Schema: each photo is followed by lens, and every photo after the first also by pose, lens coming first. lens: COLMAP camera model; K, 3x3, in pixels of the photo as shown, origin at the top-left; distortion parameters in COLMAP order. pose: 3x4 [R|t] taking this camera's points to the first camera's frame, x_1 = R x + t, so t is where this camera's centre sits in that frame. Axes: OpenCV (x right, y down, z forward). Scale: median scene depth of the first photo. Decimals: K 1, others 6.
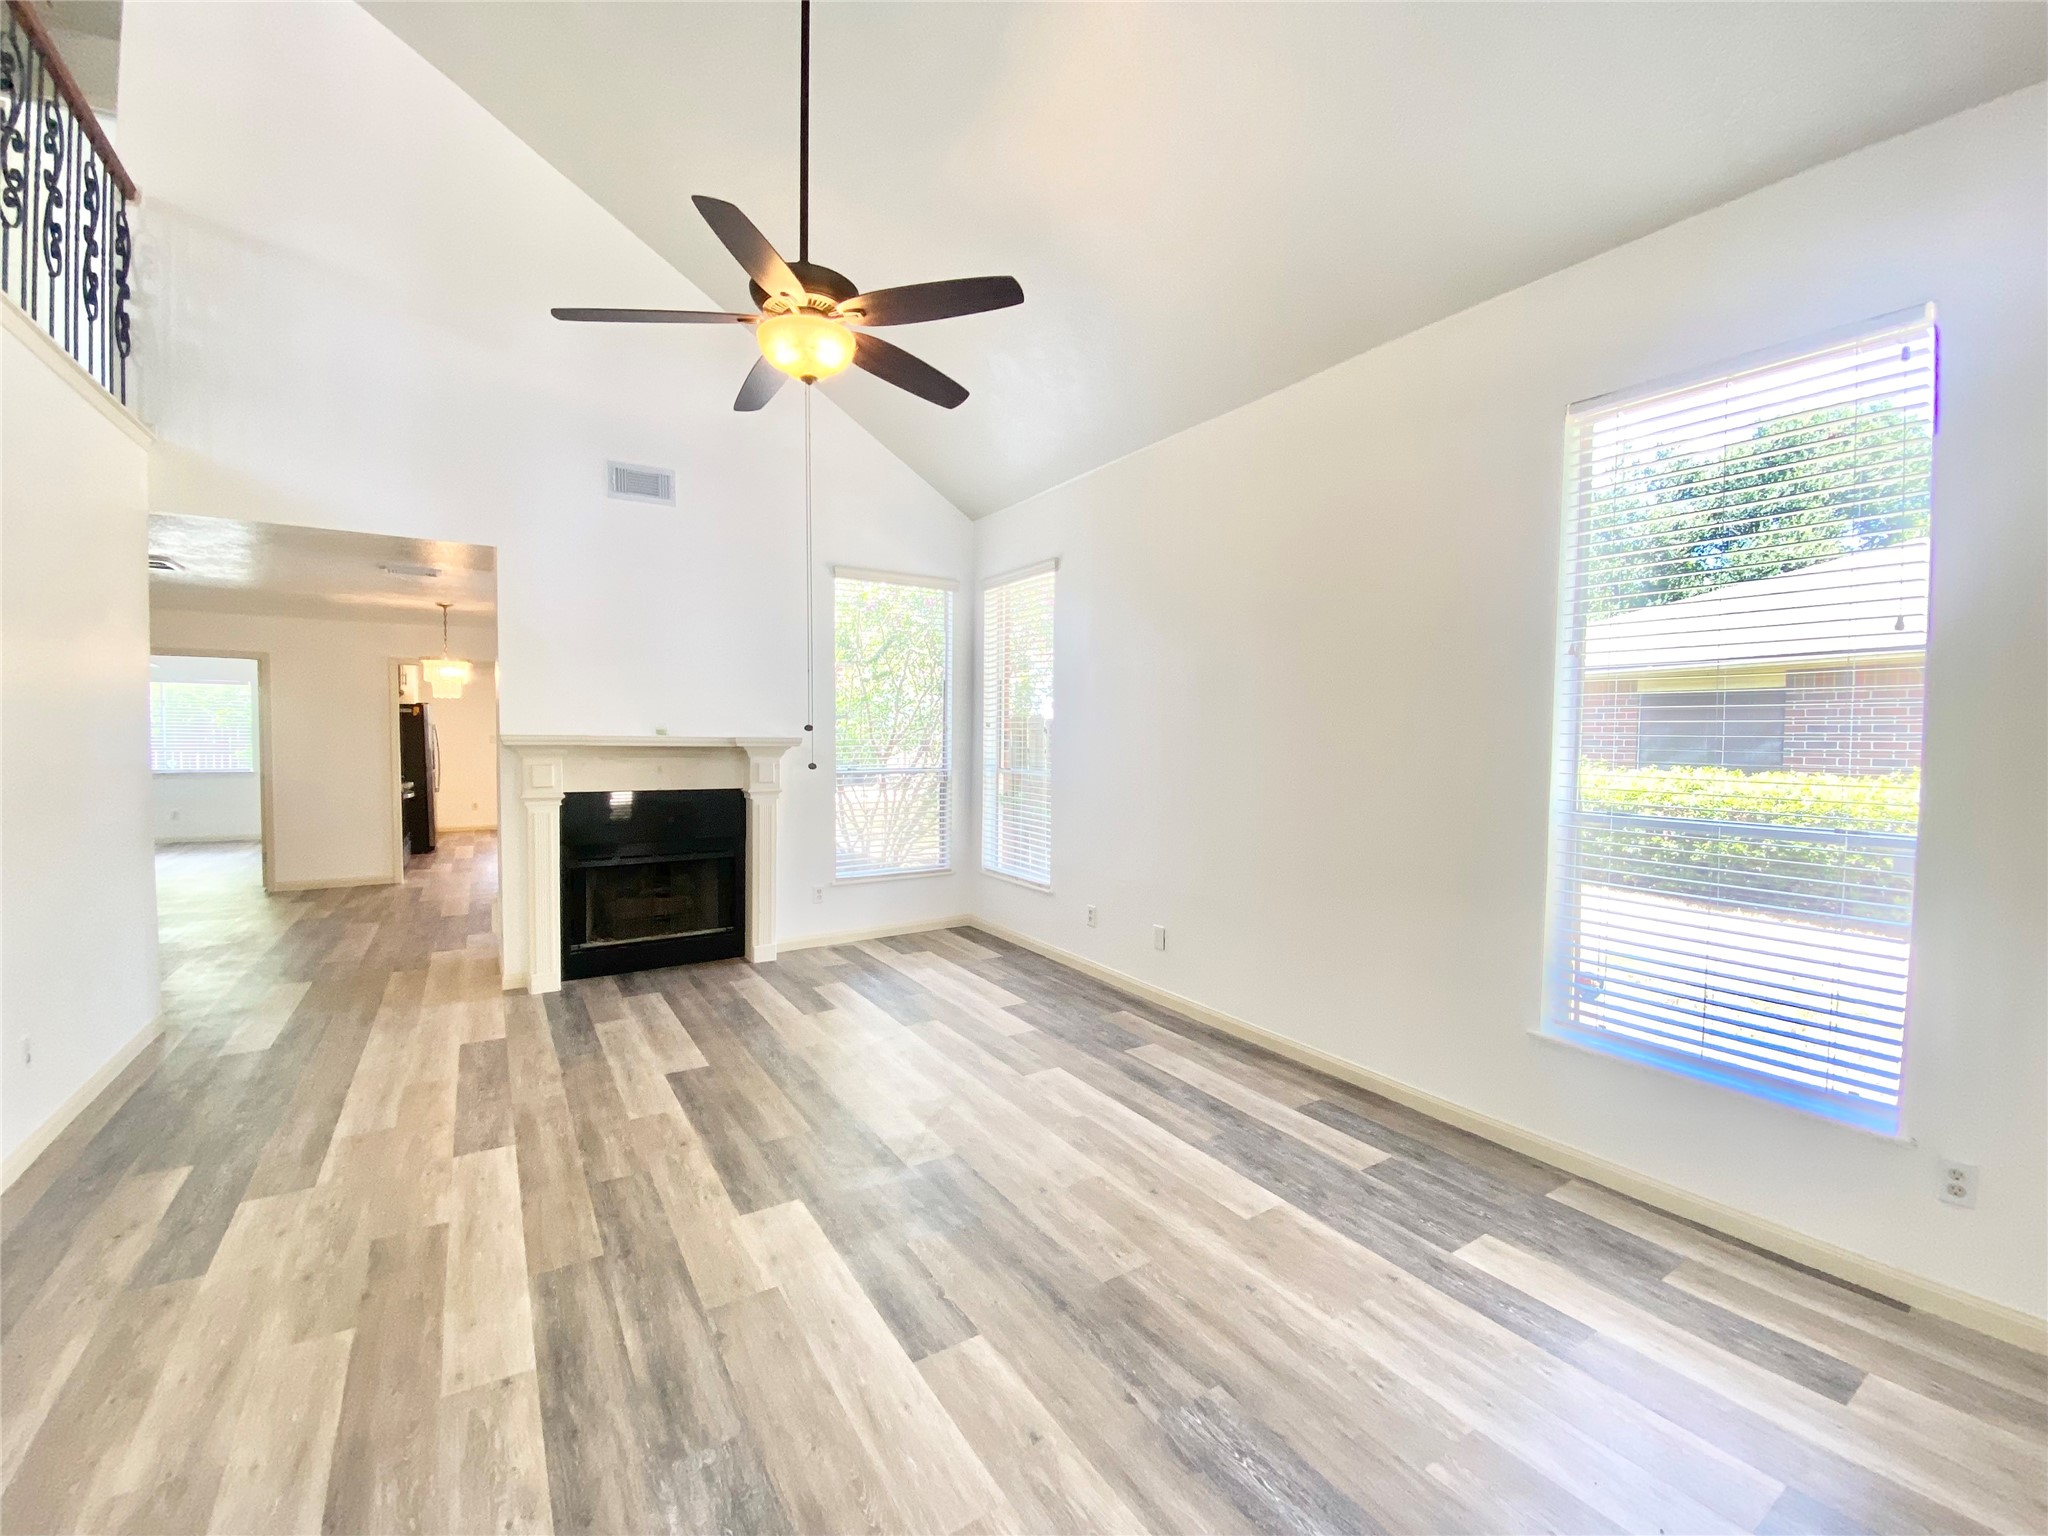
lens RADIAL K [[840.6, 0, 1025.4], [0, 840.6, 764.0], [0, 0, 1]] dist [0.017548, -0.018345]
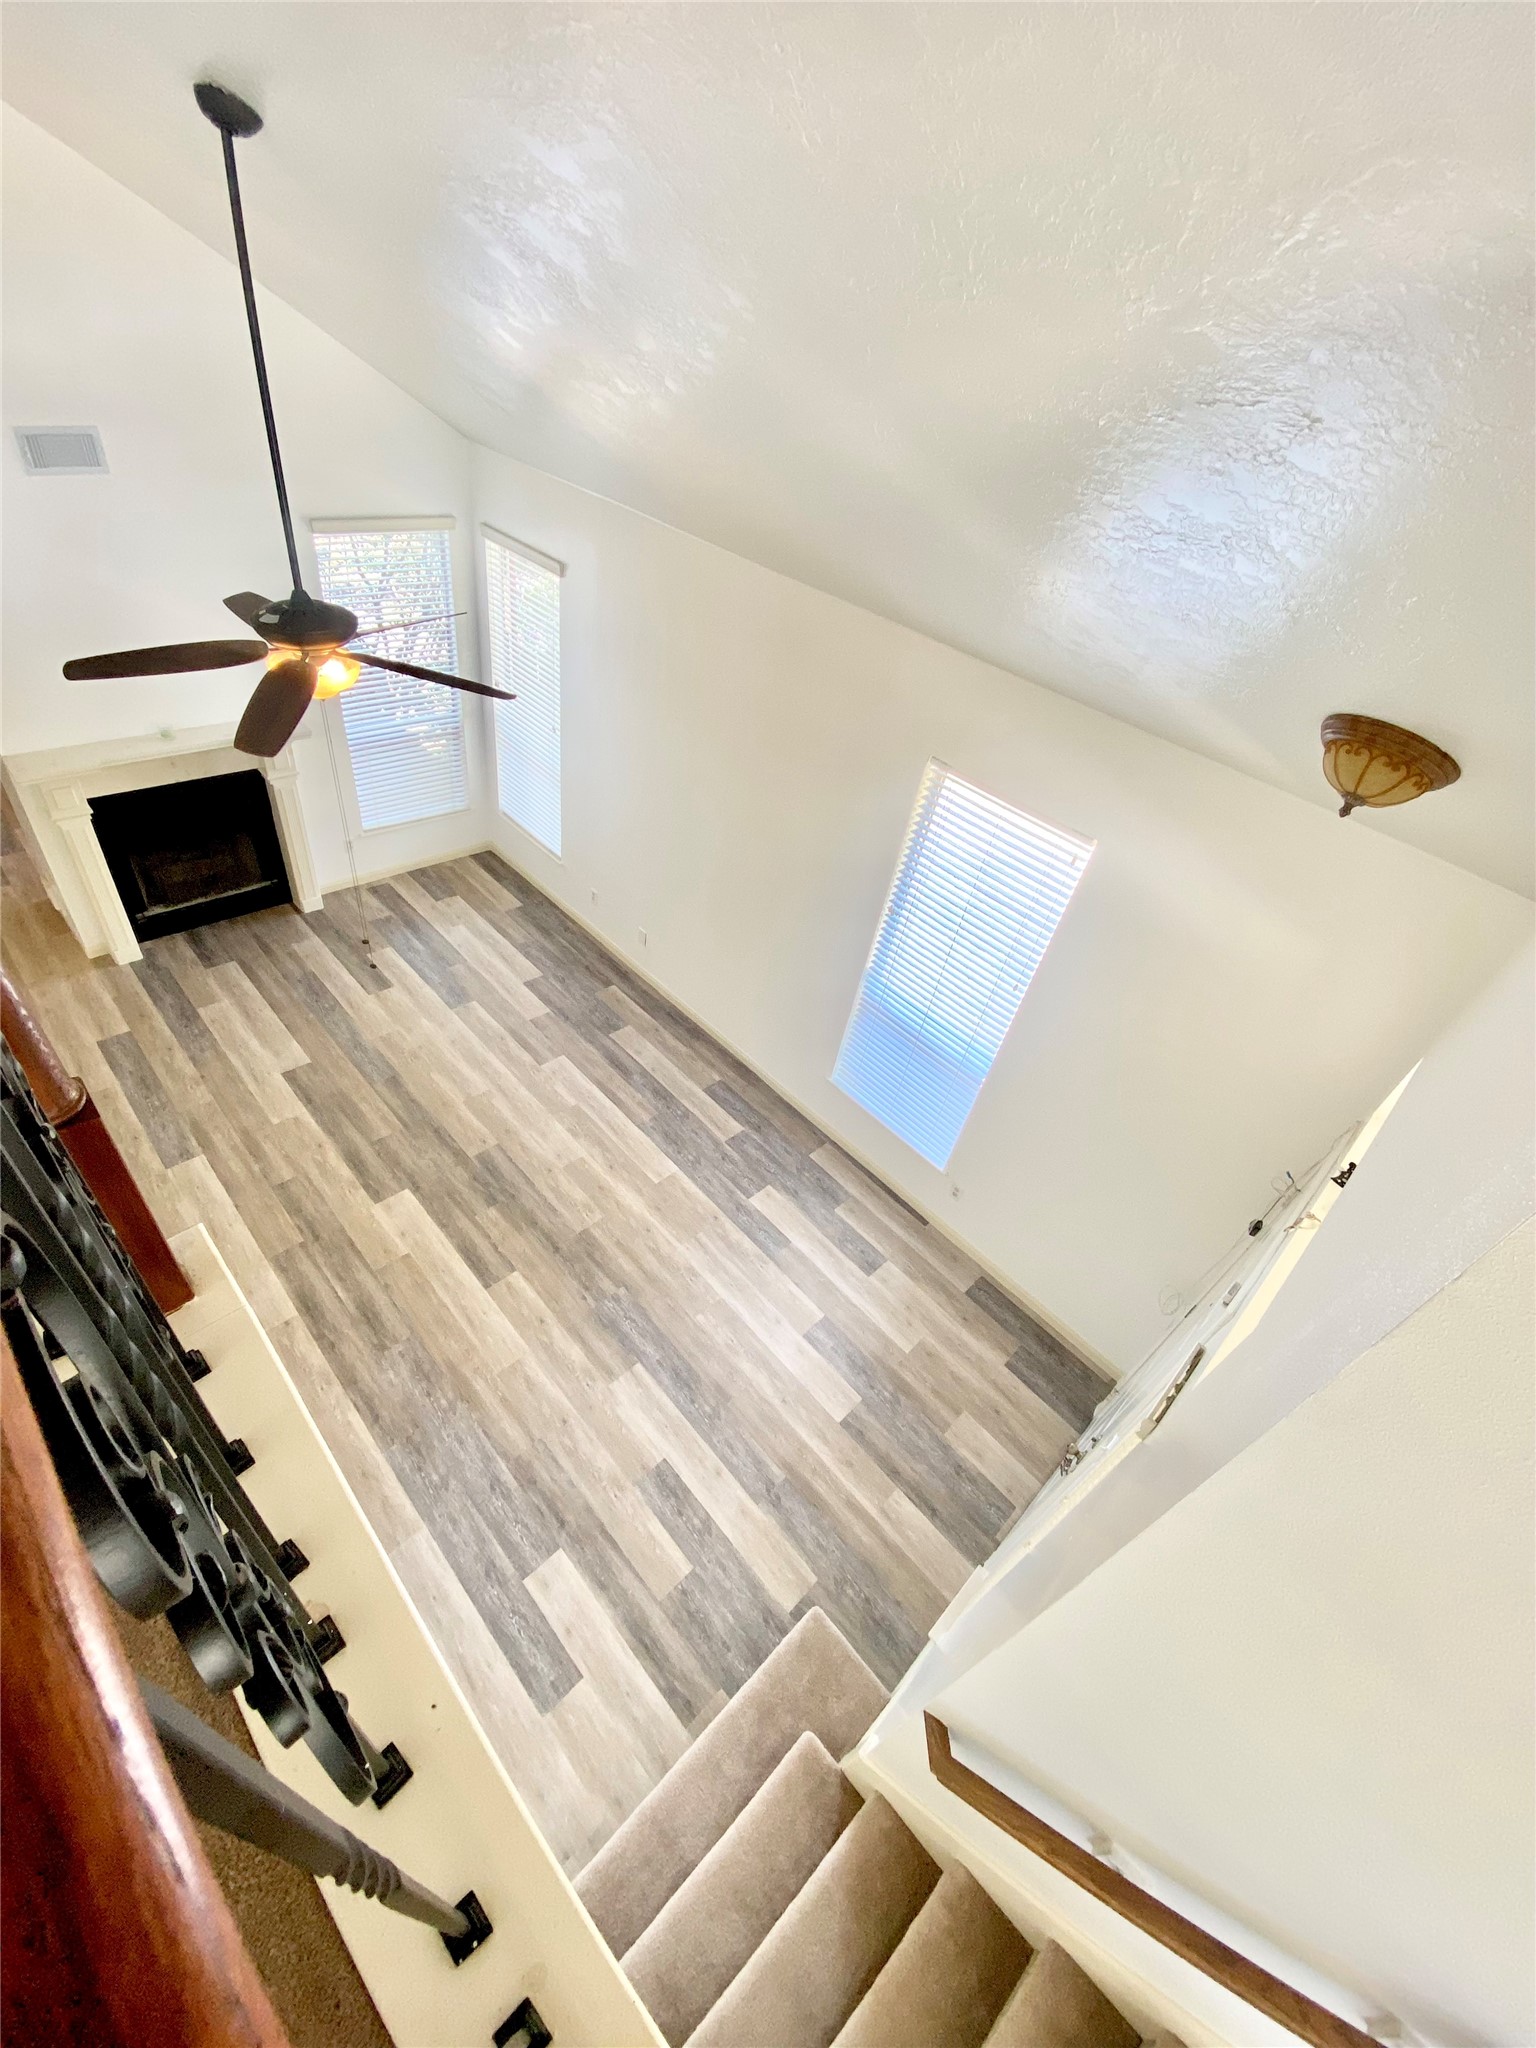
lens RADIAL K [[840.6, 0, 780.2], [0, 840.6, 1014.7], [0, 0, 1]] dist [0.017548, -0.018345]
pose [[0.967528, -0.017912, 0.252128, 0.046007], [-0.145832, 0.775167, 0.614694, -0.852657], [-0.206452, -0.631502, 0.747384, -0.232101]]
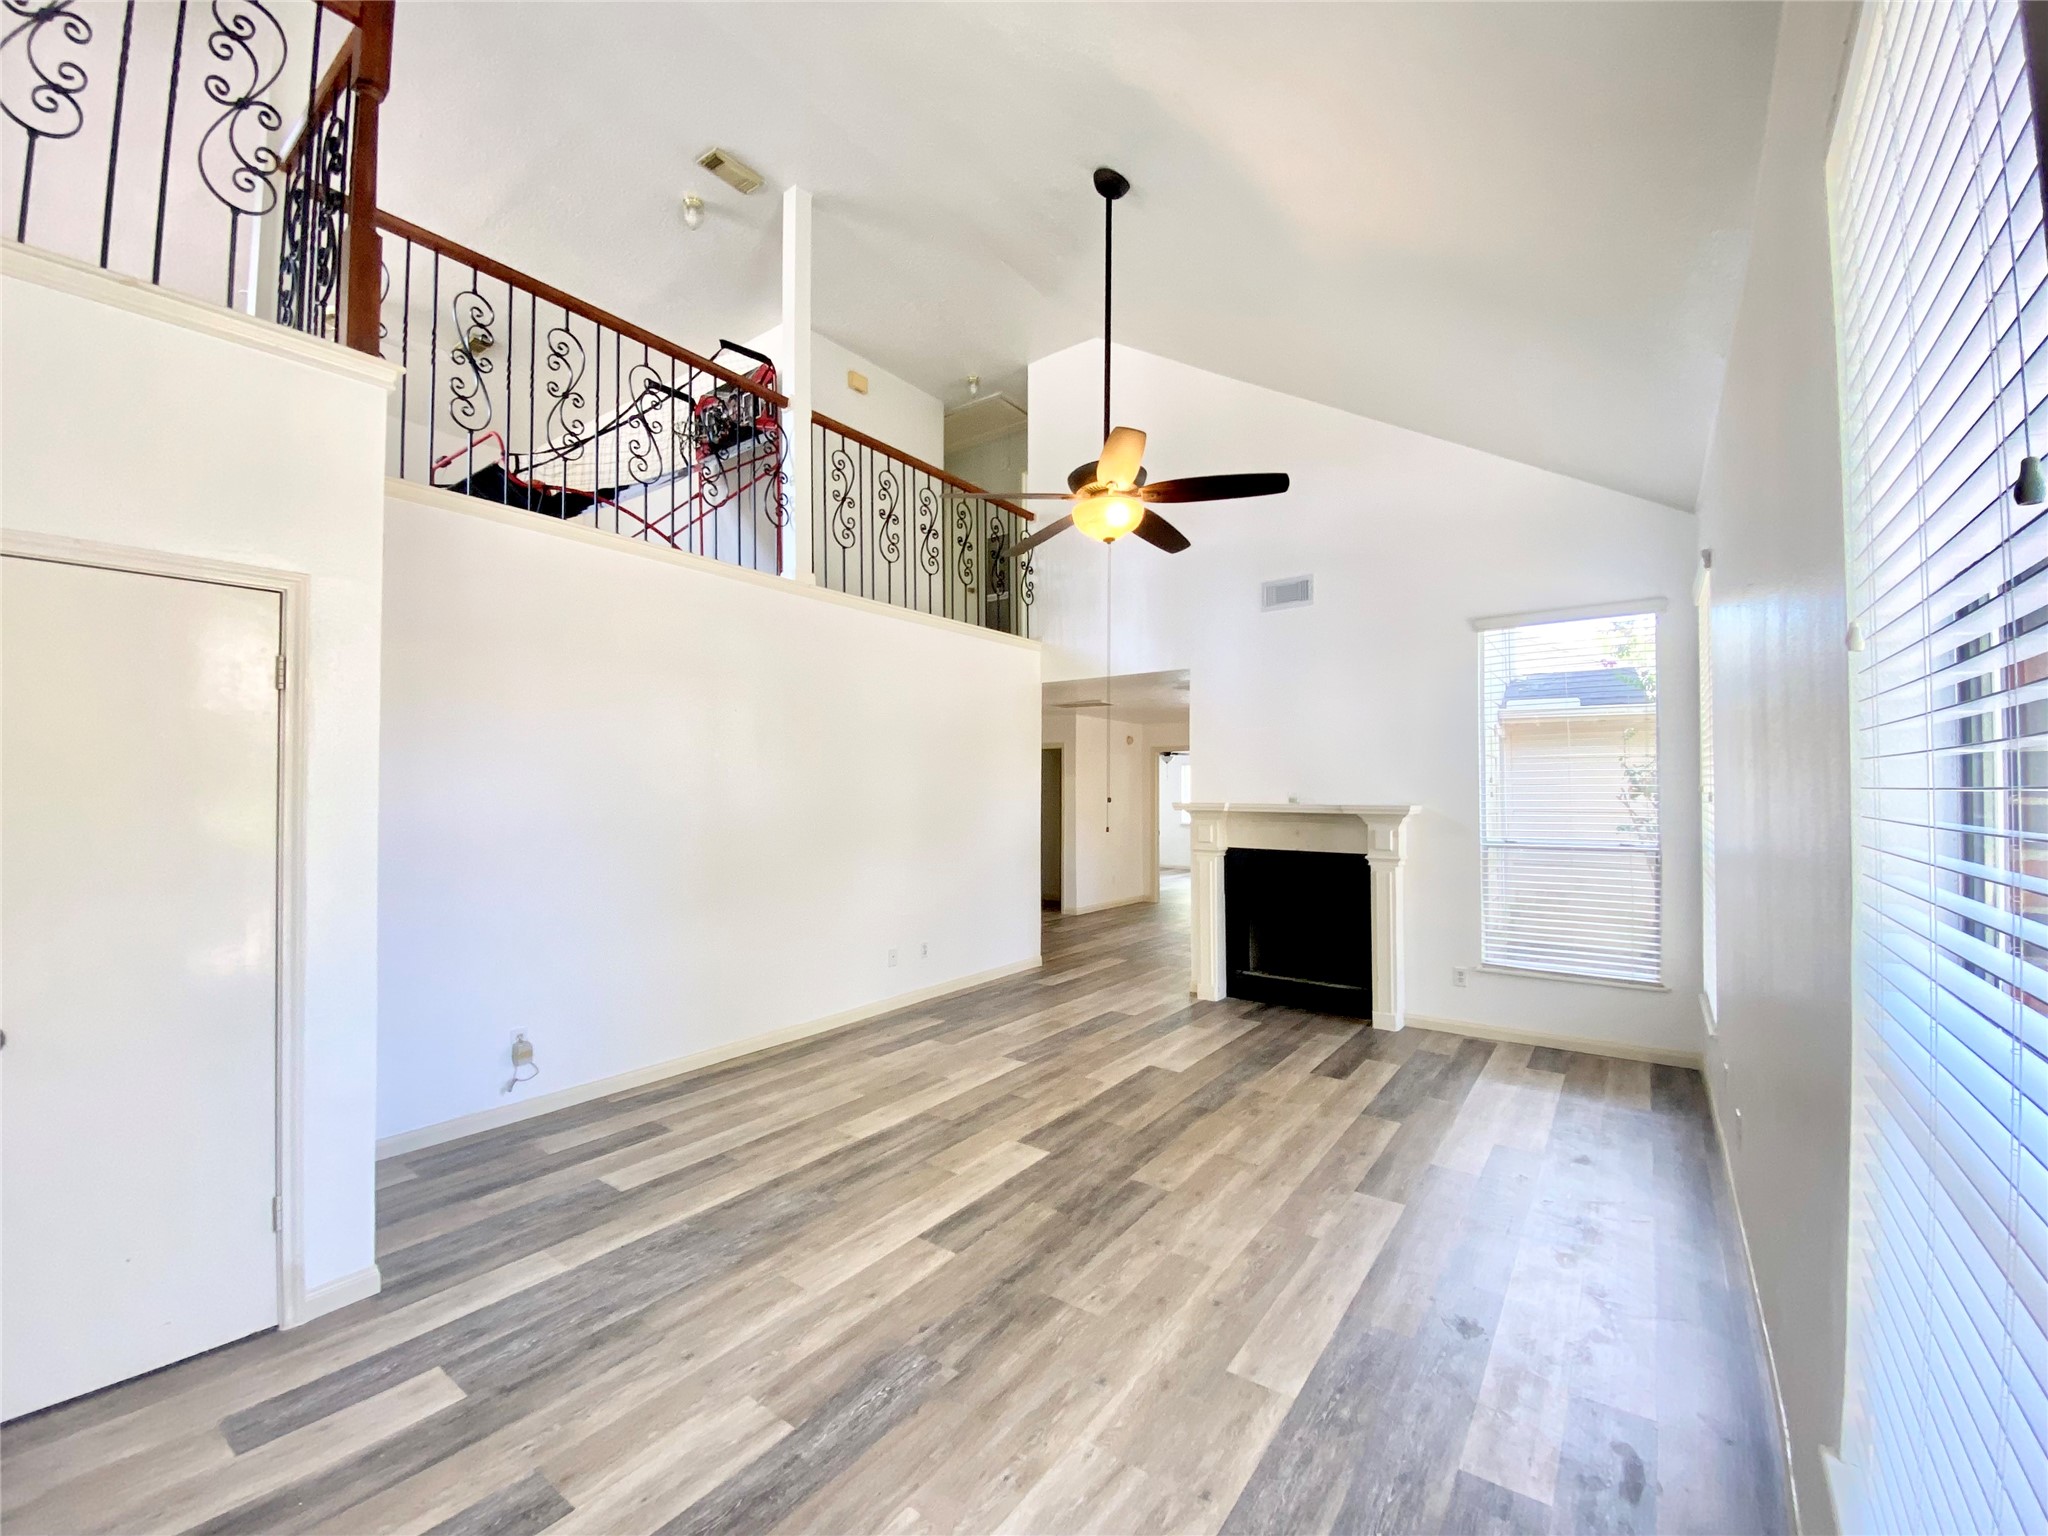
lens RADIAL K [[840.6, 0, 1015.7], [0, 840.6, 767.9], [0, 0, 1]] dist [0.017548, -0.018345]
pose [[0.349127, -0.032858, -0.936499, 0.855159], [-0.030553, 0.998455, -0.046422, -0.028496], [0.936577, 0.044820, 0.347584, 0.392201]]
